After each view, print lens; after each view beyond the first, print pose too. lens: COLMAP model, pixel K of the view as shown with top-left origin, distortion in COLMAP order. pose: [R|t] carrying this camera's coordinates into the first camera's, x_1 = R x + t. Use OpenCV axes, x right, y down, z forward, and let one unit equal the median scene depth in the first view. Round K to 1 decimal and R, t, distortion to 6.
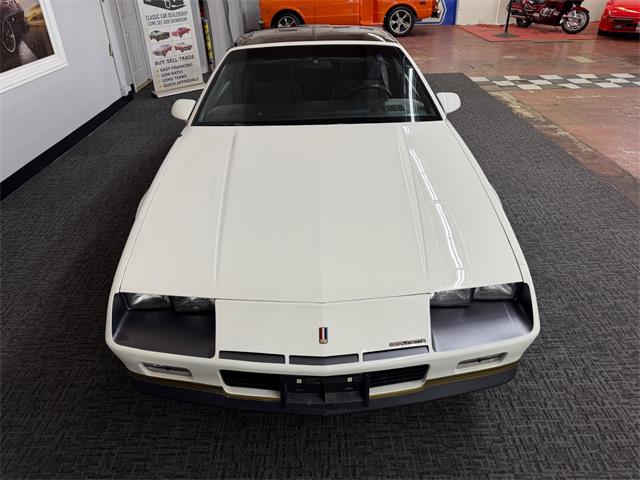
lens RADIAL K [[453.3, 0, 323.1], [0, 453.3, 239.7], [0, 0, 1]] dist [0.011658, -0.024123]
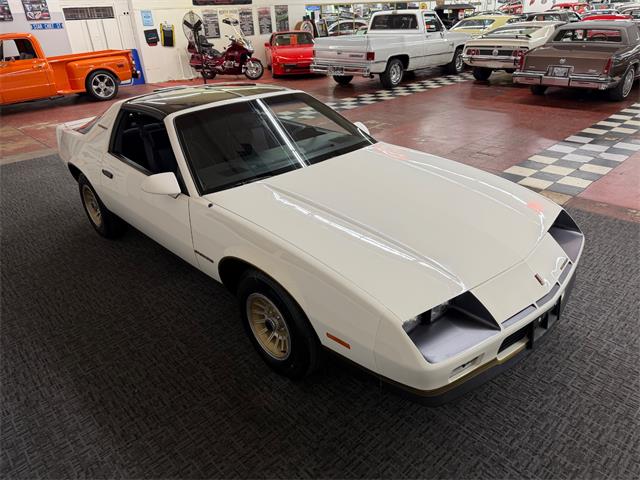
lens RADIAL K [[453.3, 0, 319.5], [0, 453.3, 239.9], [0, 0, 1]] dist [0.011658, -0.024123]
pose [[0.742492, -0.308919, 0.594369, -0.163725], [0.371415, 0.928283, 0.018492, -0.021737], [-0.557455, 0.207027, 0.803980, 0.032817]]
